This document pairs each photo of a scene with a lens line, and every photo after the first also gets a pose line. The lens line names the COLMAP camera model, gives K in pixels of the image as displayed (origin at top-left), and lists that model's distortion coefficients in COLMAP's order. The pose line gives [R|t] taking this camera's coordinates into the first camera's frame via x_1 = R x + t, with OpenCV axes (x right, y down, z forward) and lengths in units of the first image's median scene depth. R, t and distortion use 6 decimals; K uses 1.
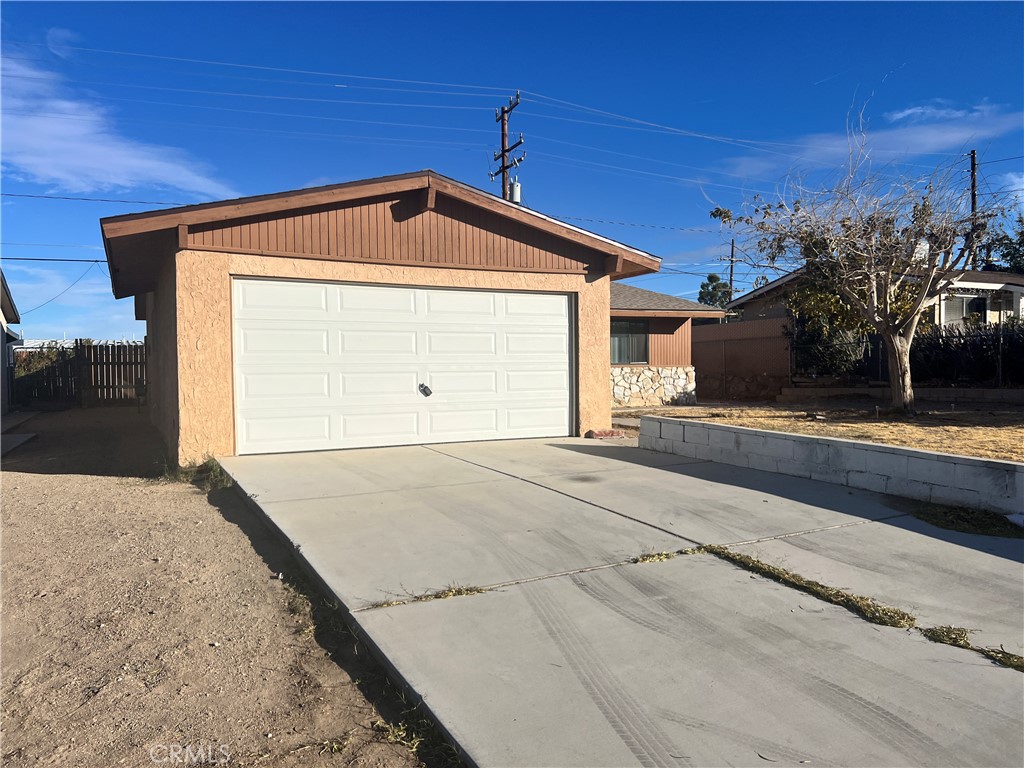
lens RADIAL K [[771.5, 0, 510.1], [0, 771.5, 388.5], [0, 0, 1]] dist [0.026531, -0.017861]
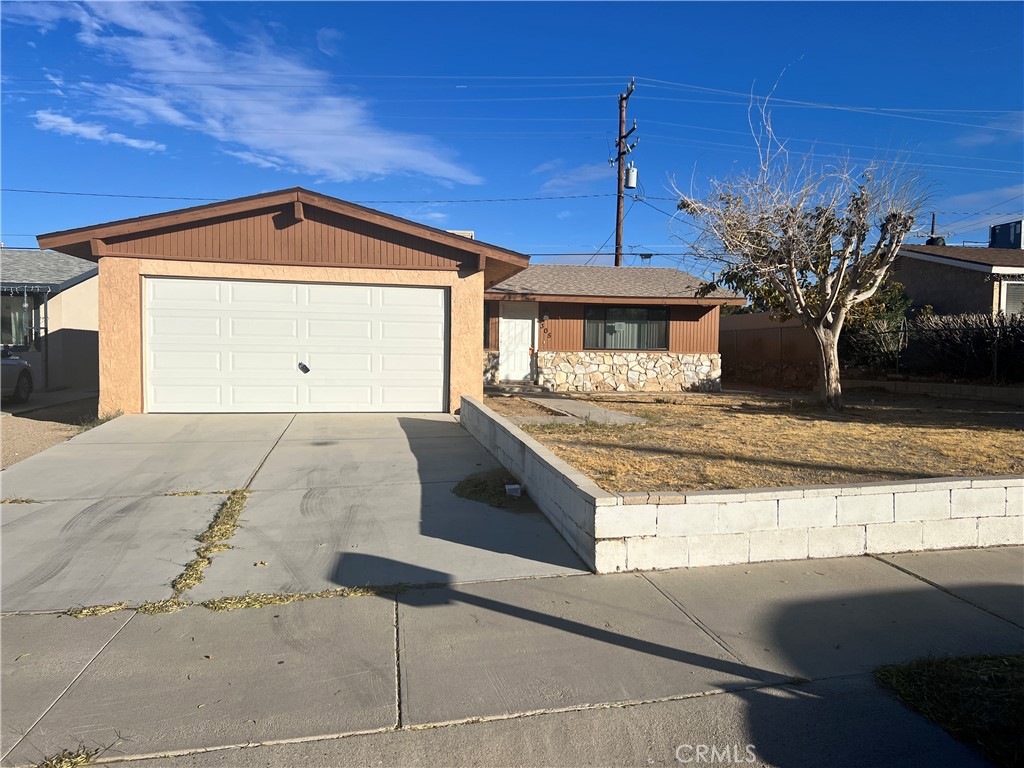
lens RADIAL K [[771.5, 0, 516.9], [0, 771.5, 379.7], [0, 0, 1]] dist [0.026531, -0.017861]
pose [[0.961538, 0.034500, -0.272495, 0.392931], [-0.030441, 0.999354, 0.019110, -0.009327], [0.272978, -0.010080, 0.961967, -0.055304]]
